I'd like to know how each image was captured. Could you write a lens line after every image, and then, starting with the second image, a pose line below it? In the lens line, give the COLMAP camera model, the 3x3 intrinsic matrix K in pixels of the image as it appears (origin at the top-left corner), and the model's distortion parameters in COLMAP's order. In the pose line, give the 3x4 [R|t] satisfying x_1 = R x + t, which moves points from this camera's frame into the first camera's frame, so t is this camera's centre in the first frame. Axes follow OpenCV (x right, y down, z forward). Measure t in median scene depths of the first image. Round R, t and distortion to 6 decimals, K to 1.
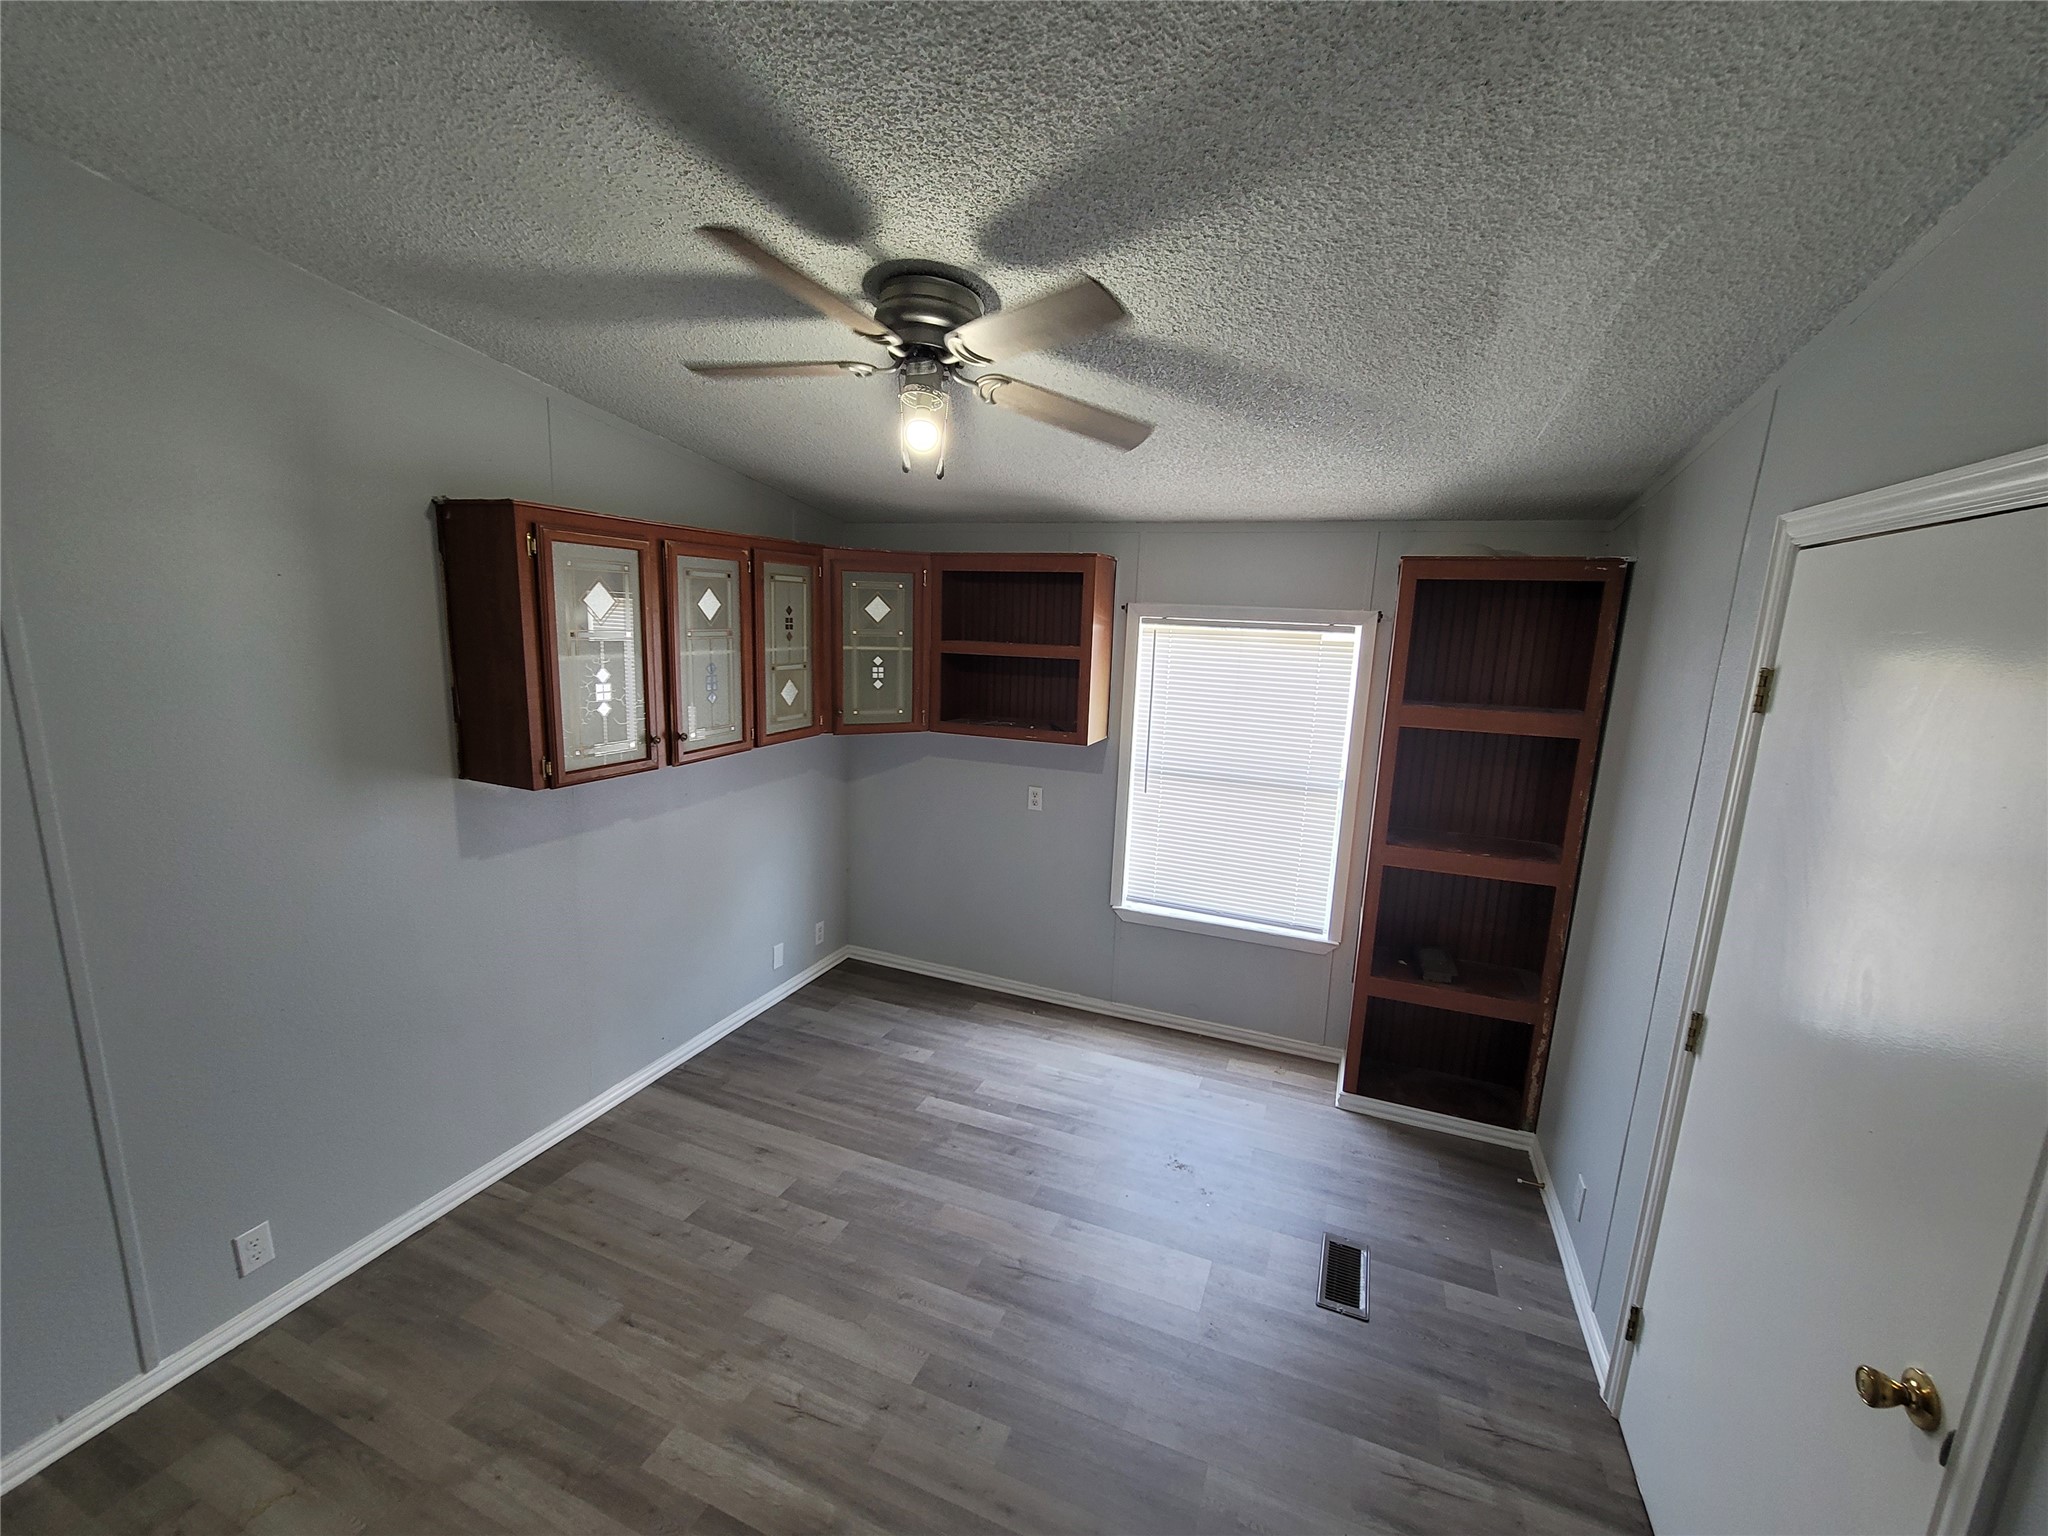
lens RADIAL K [[843.7, 0, 1023.0], [0, 843.7, 773.9], [0, 0, 1]] dist [-0.004323, 0.000296]
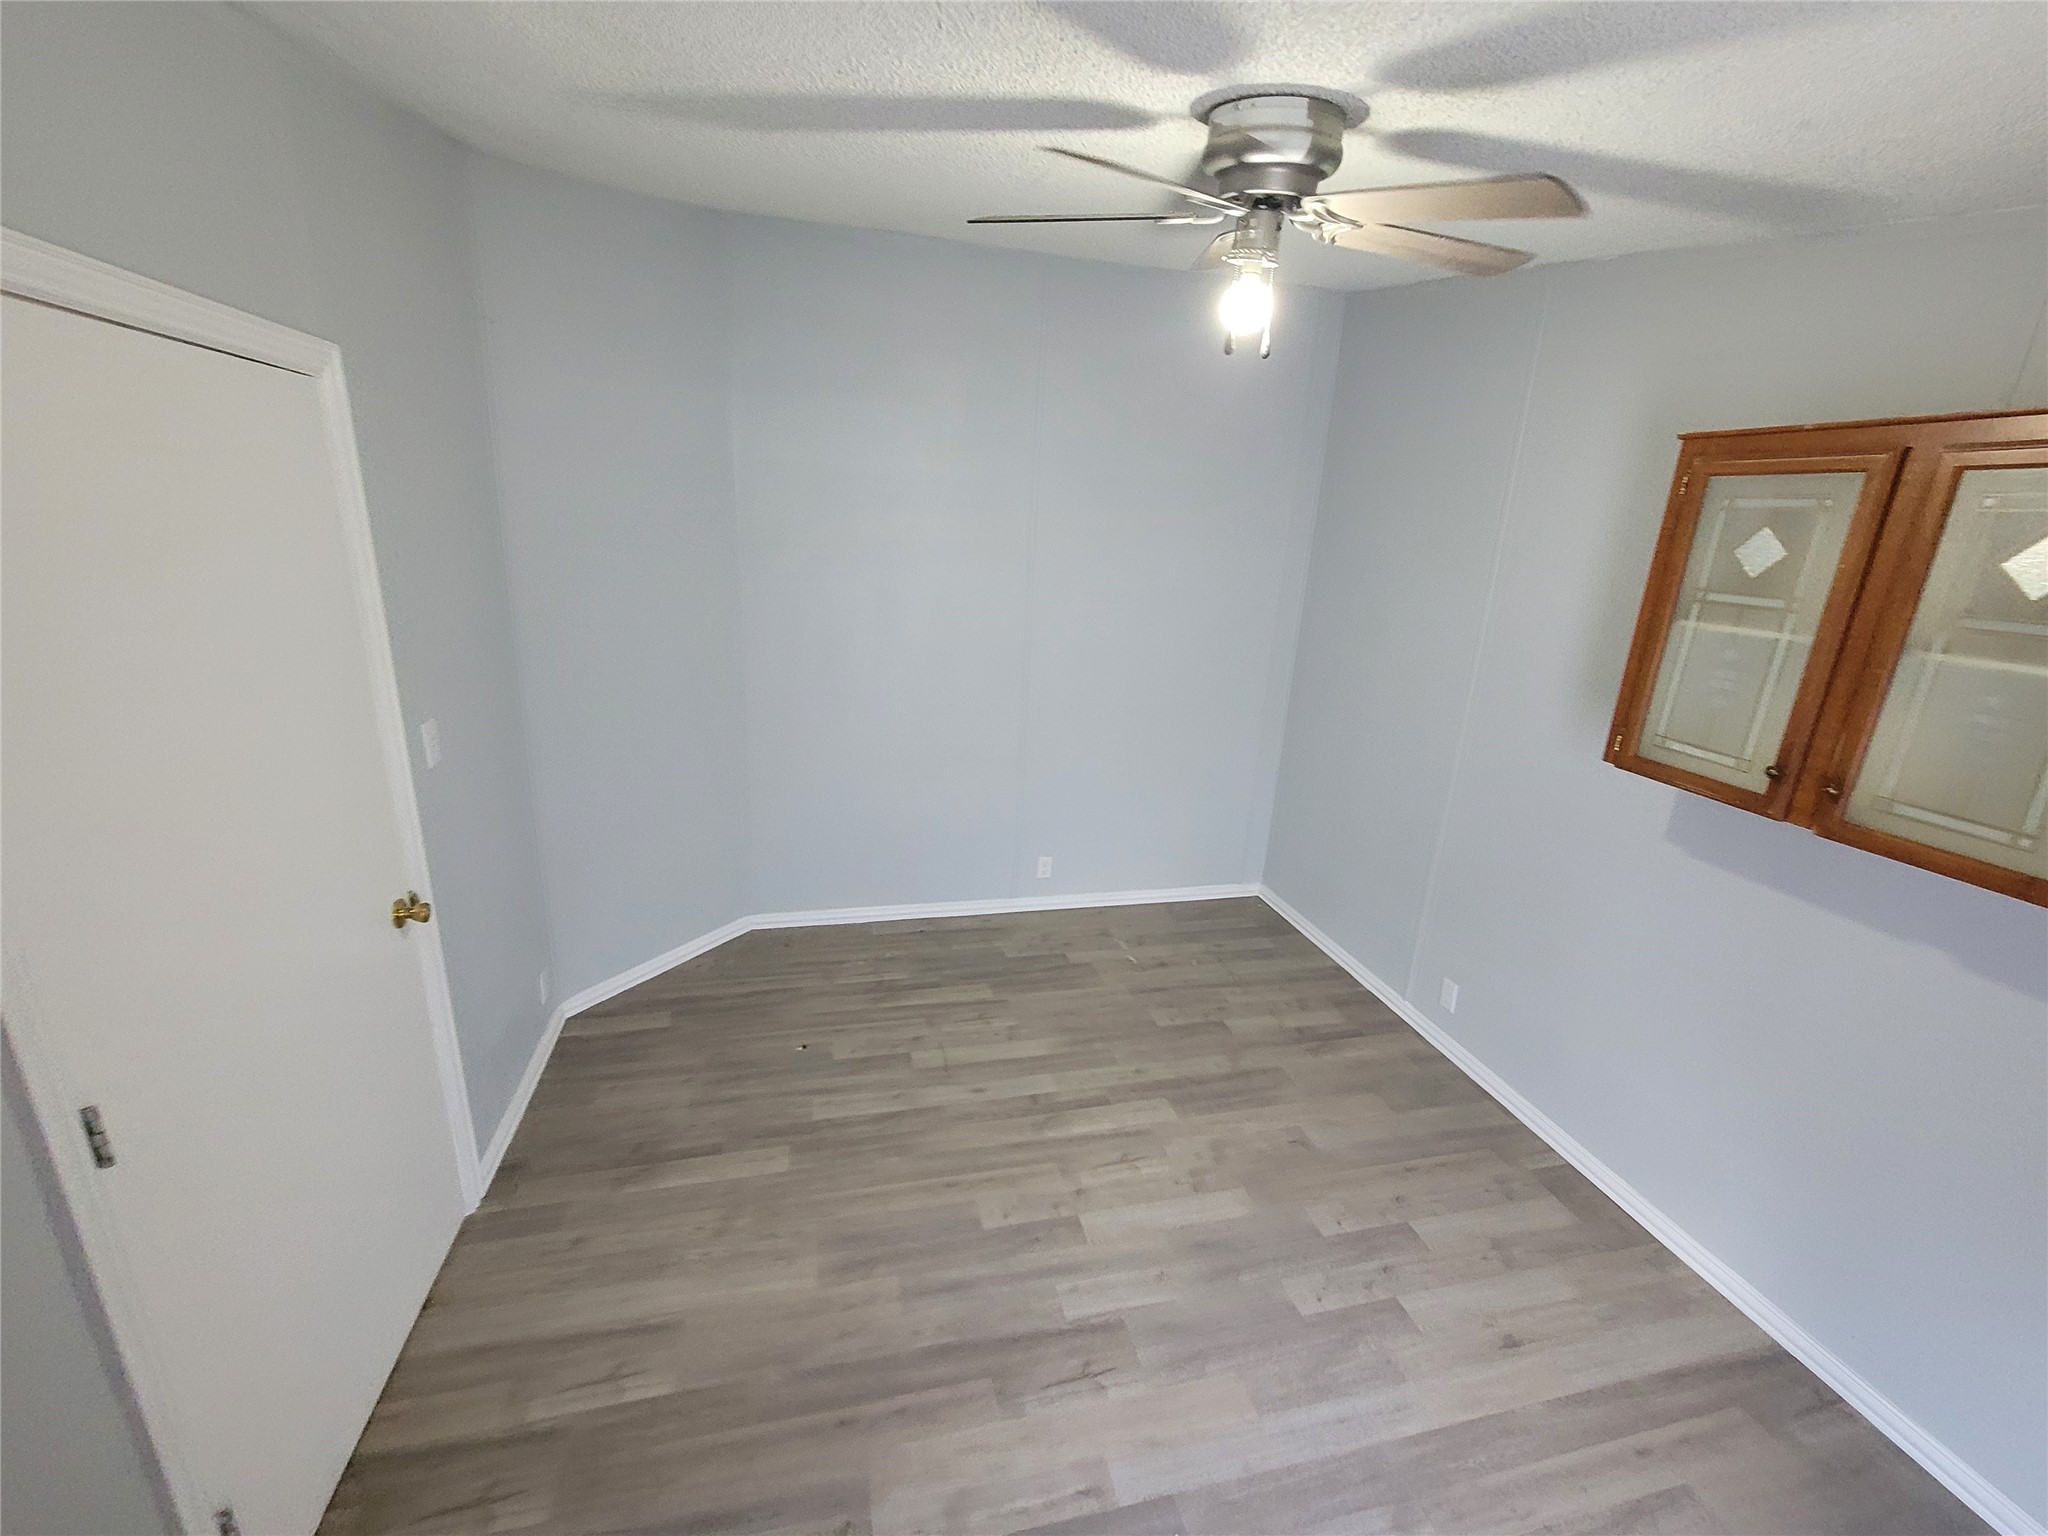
lens RADIAL K [[843.7, 0, 1023.0], [0, 843.7, 773.9], [0, 0, 1]] dist [-0.004323, 0.000296]
pose [[-0.805012, 0.101087, -0.584583, 0.459024], [-0.186552, 0.892258, 0.411185, -0.223916], [0.563164, 0.440064, -0.699421, 1.289302]]
